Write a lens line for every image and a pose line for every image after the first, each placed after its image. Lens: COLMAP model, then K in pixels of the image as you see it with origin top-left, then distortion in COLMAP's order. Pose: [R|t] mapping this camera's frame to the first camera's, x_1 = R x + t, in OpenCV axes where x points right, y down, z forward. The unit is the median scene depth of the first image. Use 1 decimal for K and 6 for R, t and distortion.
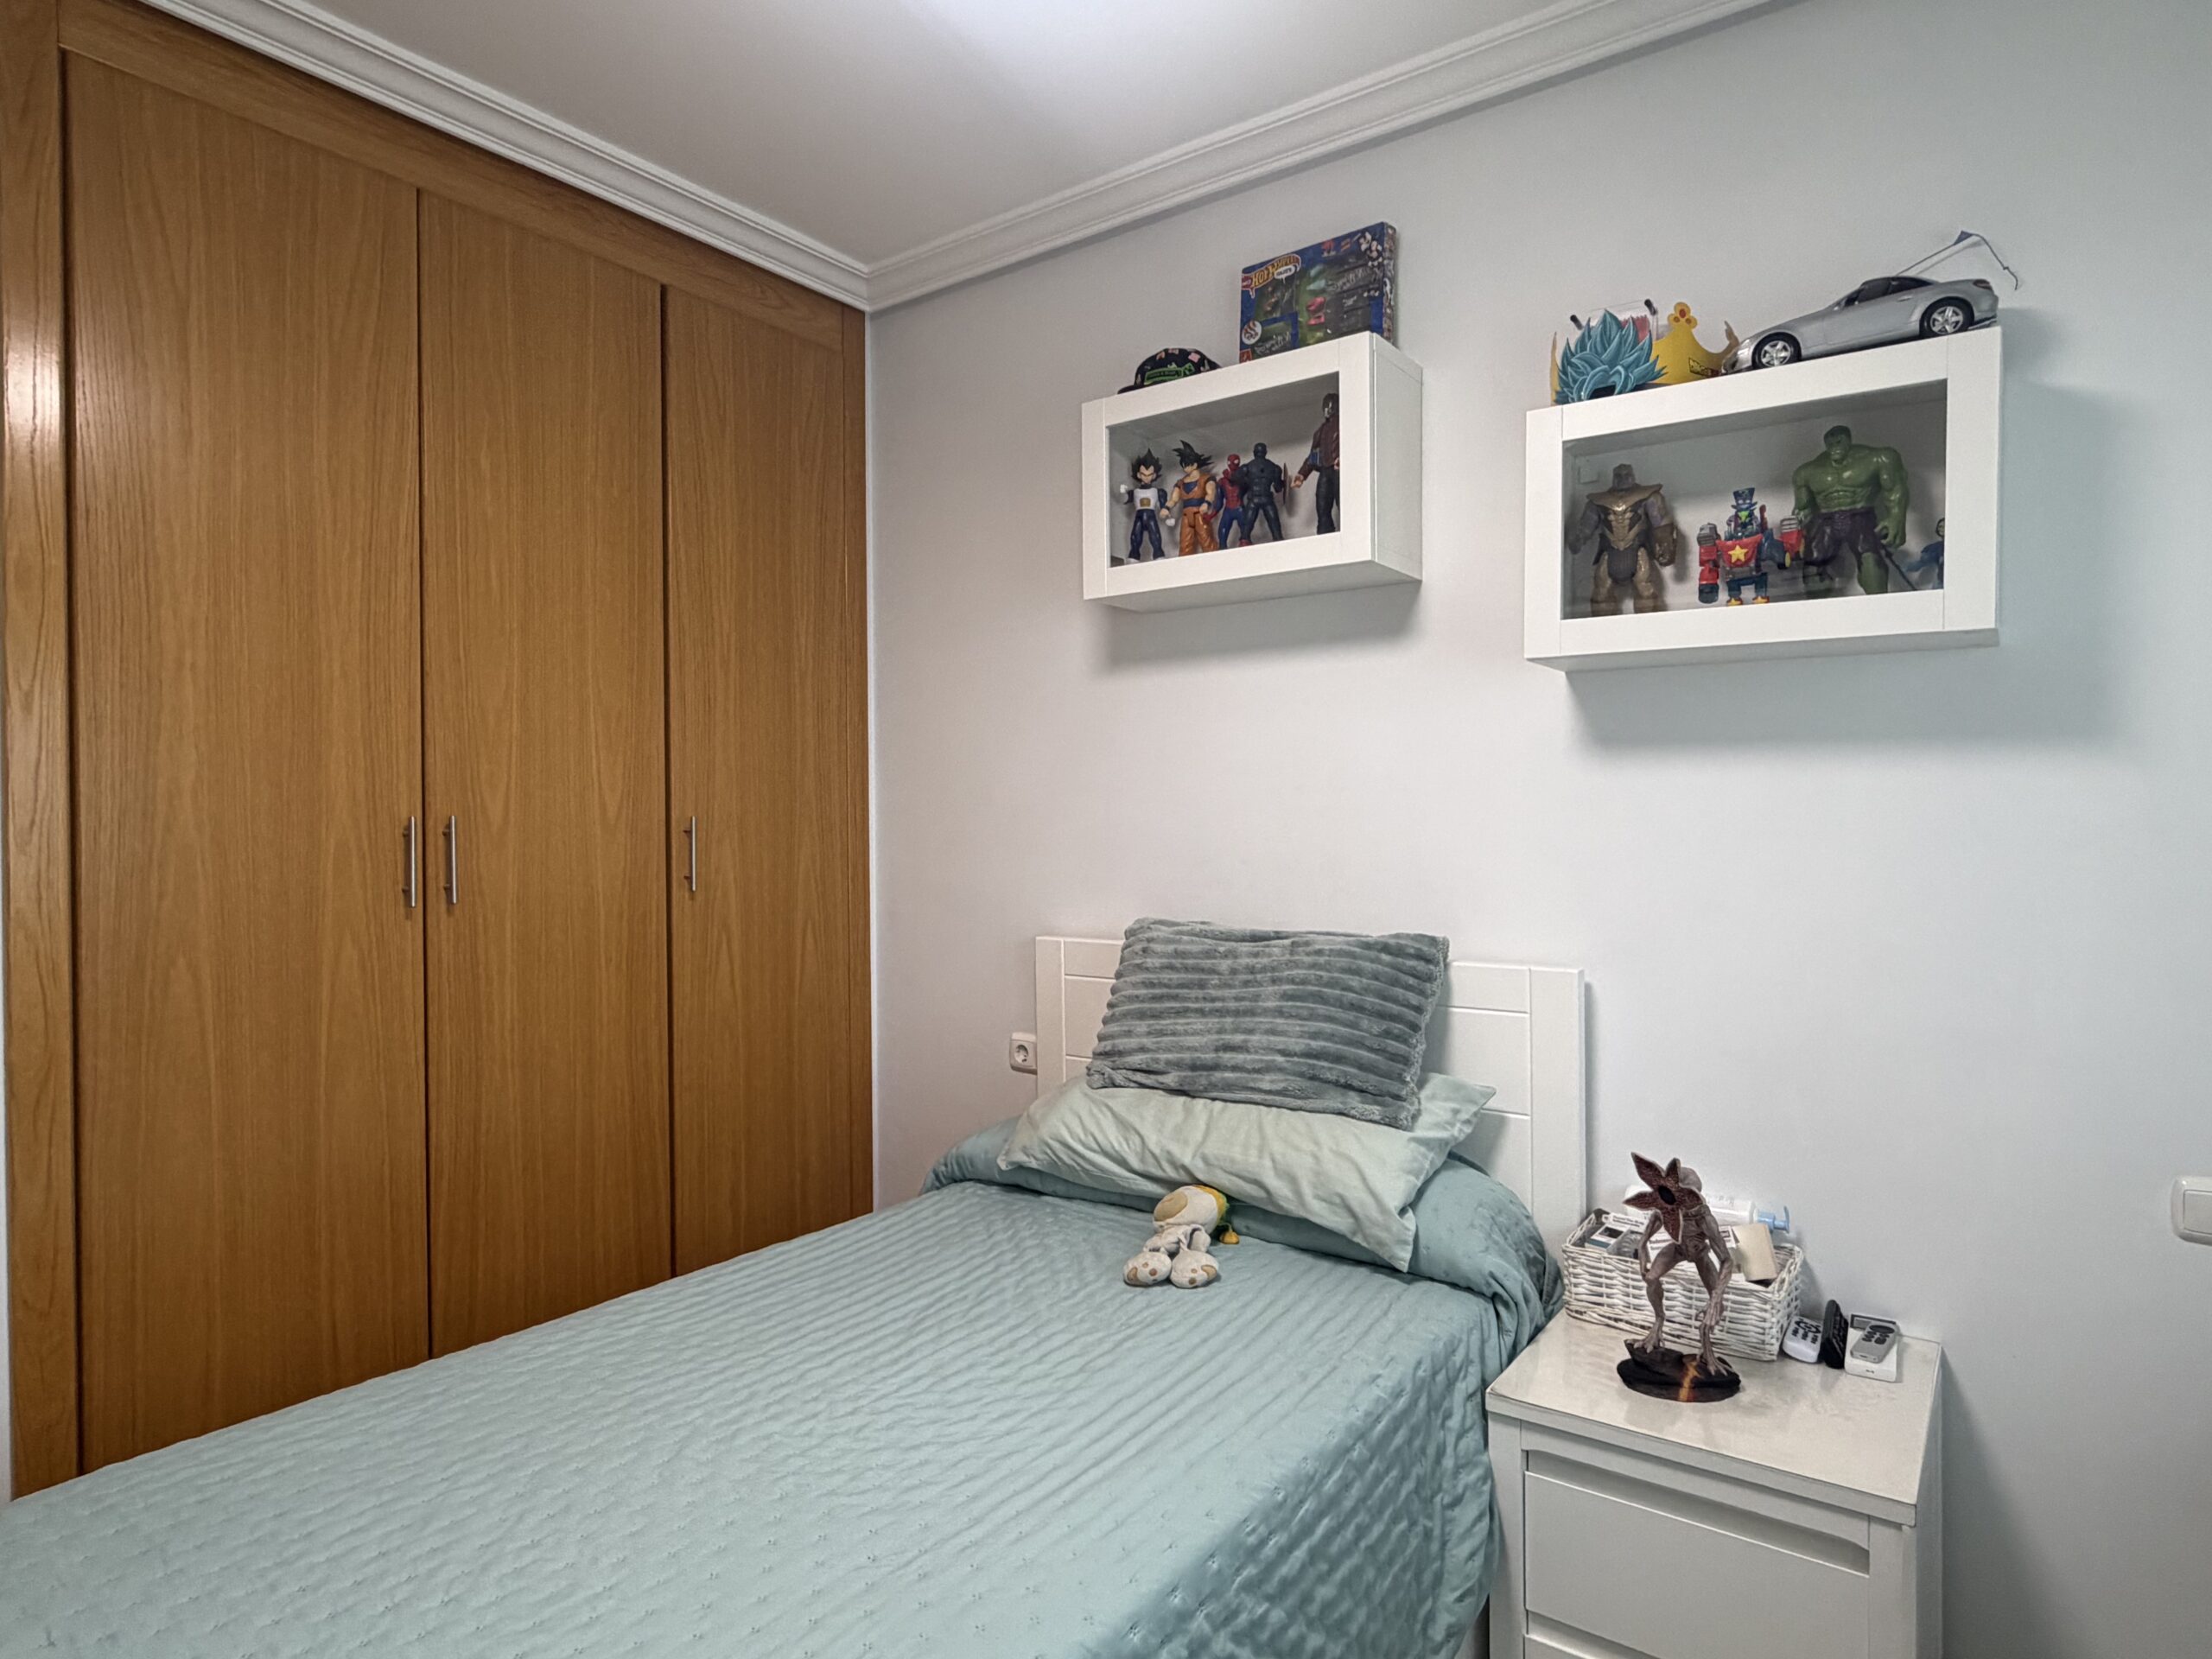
lens RADIAL K [[1219.9, 0, 1109.8], [0, 1219.9, 834.7], [0, 0, 1]] dist [-0.002038, 0.003978]
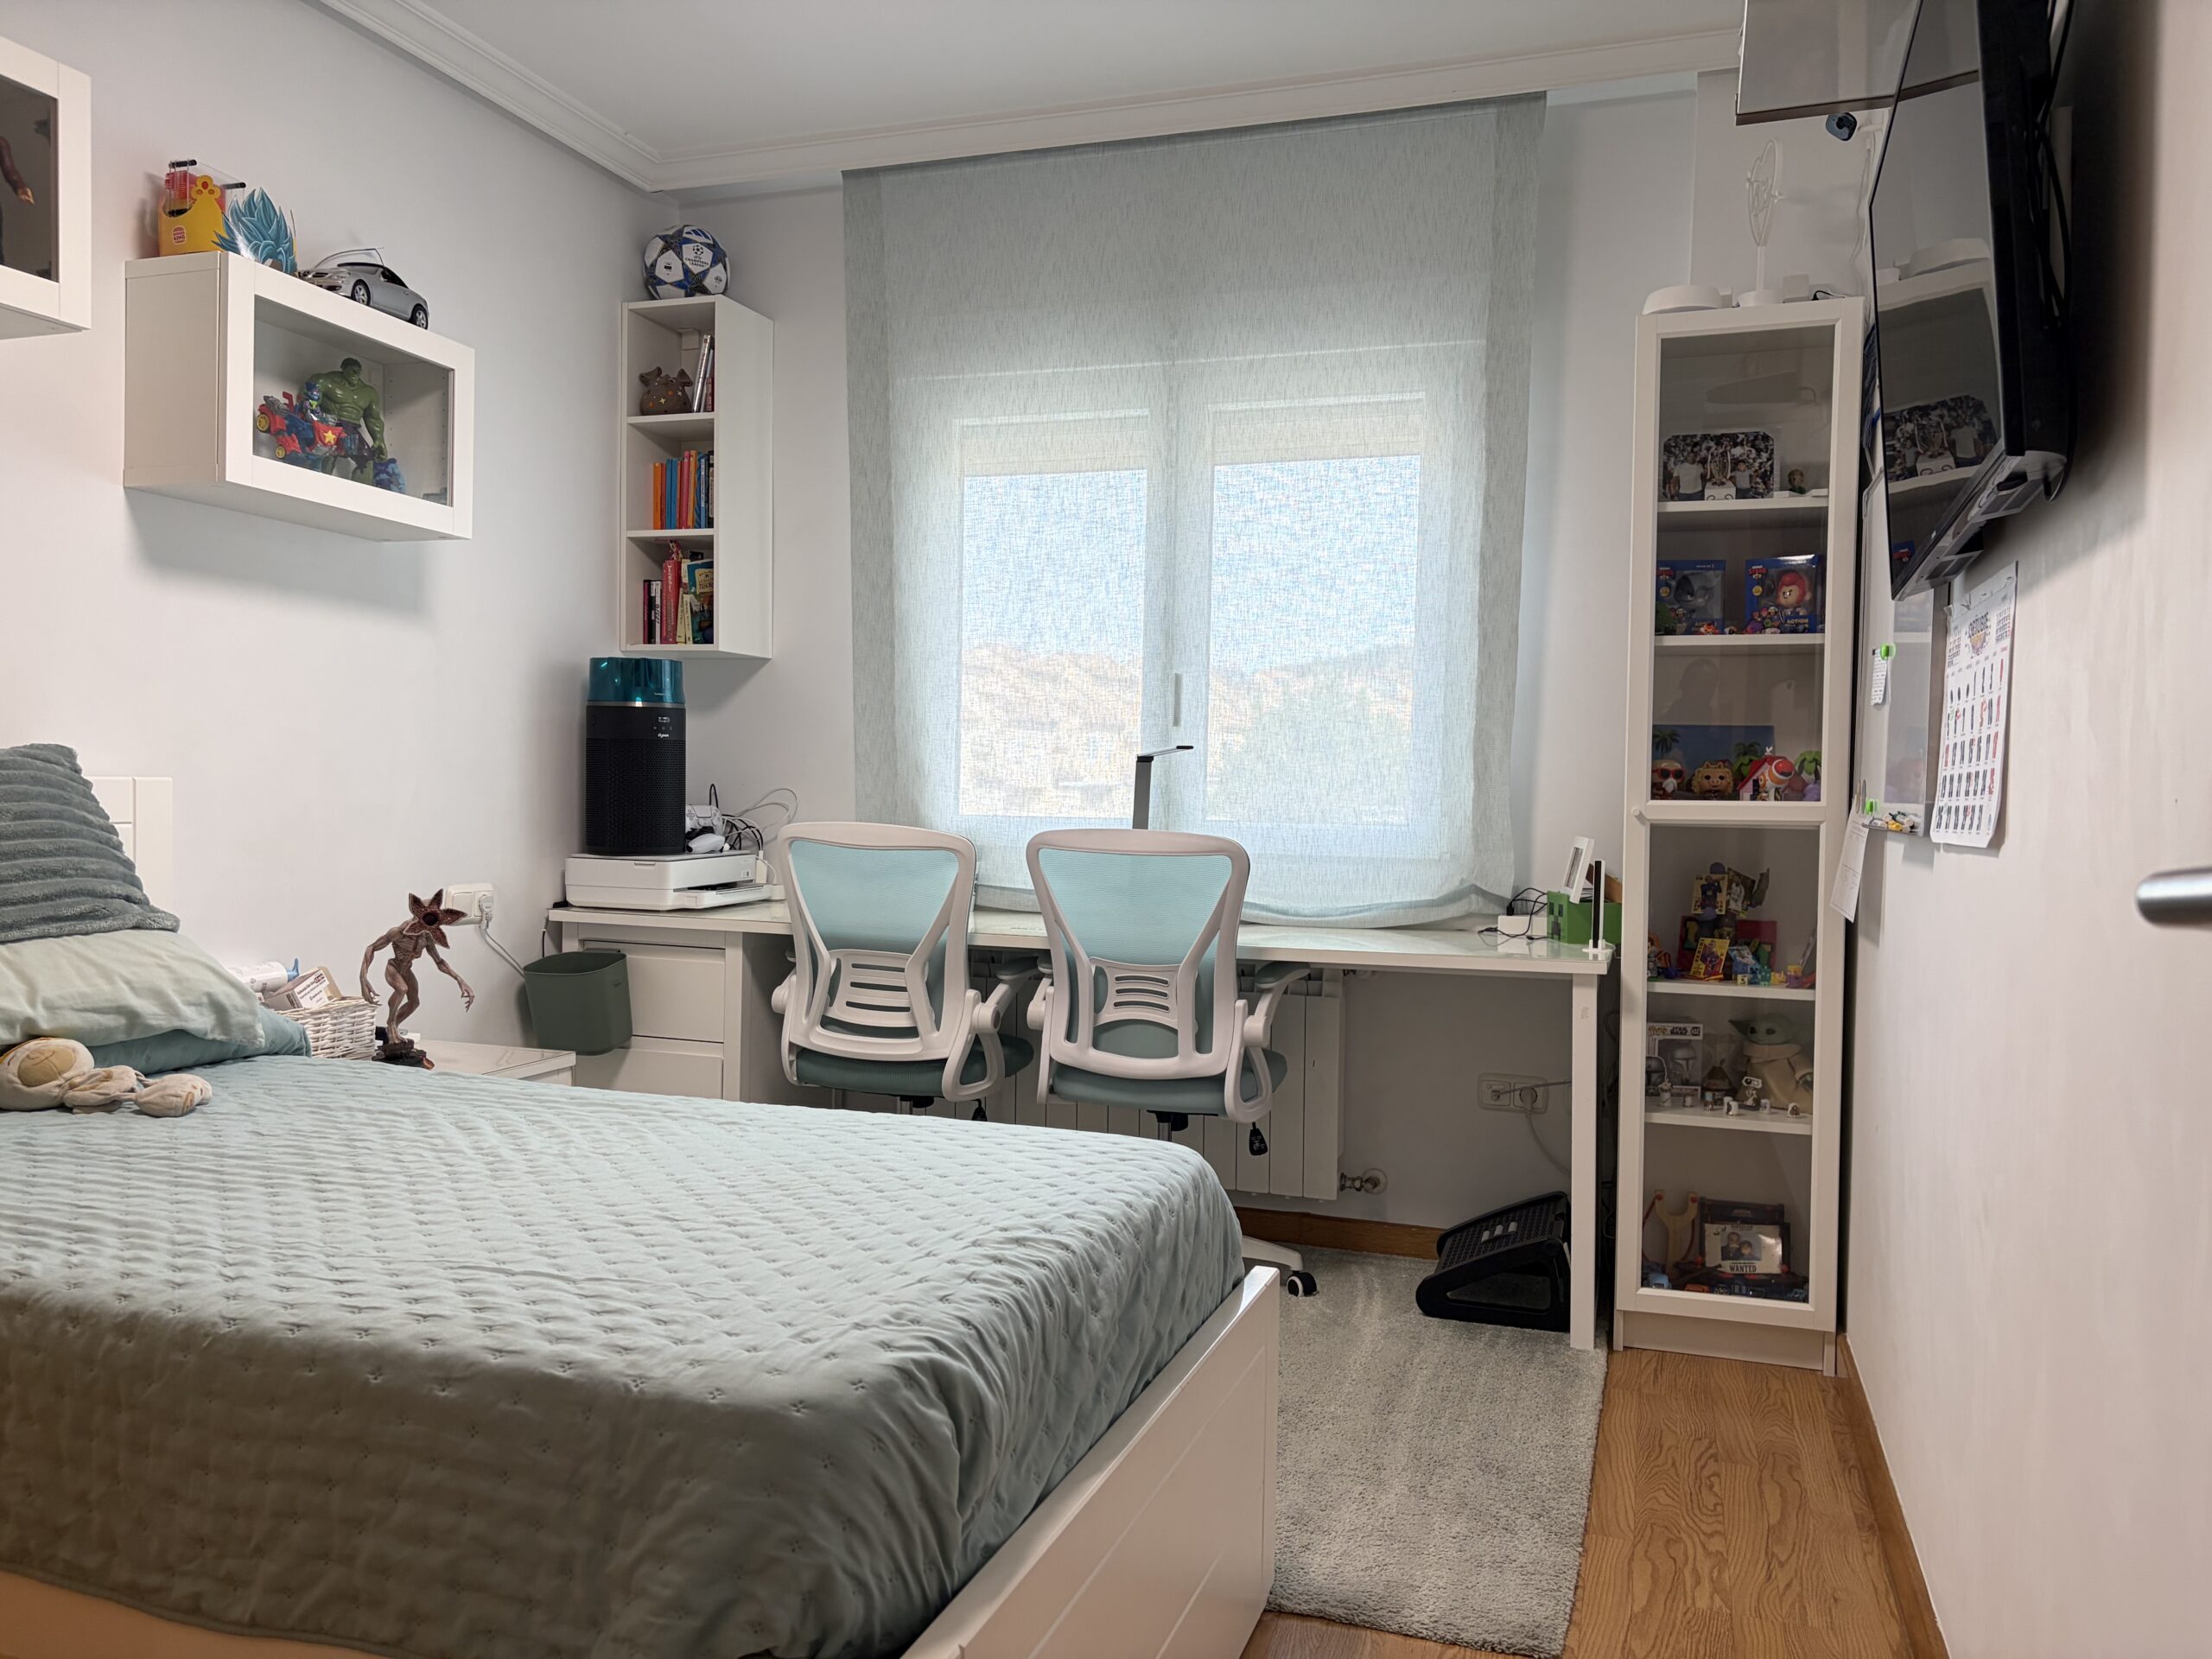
lens RADIAL K [[1672.8, 0, 1118.9], [0, 1672.8, 840.8], [0, 0, 1]] dist [0.059361, -0.072811]
pose [[-0.290379, -0.035063, 0.956269, -1.330041], [-0.015847, 0.999368, 0.031831, 0.112288], [-0.956781, -0.005910, -0.290751, 0.678361]]
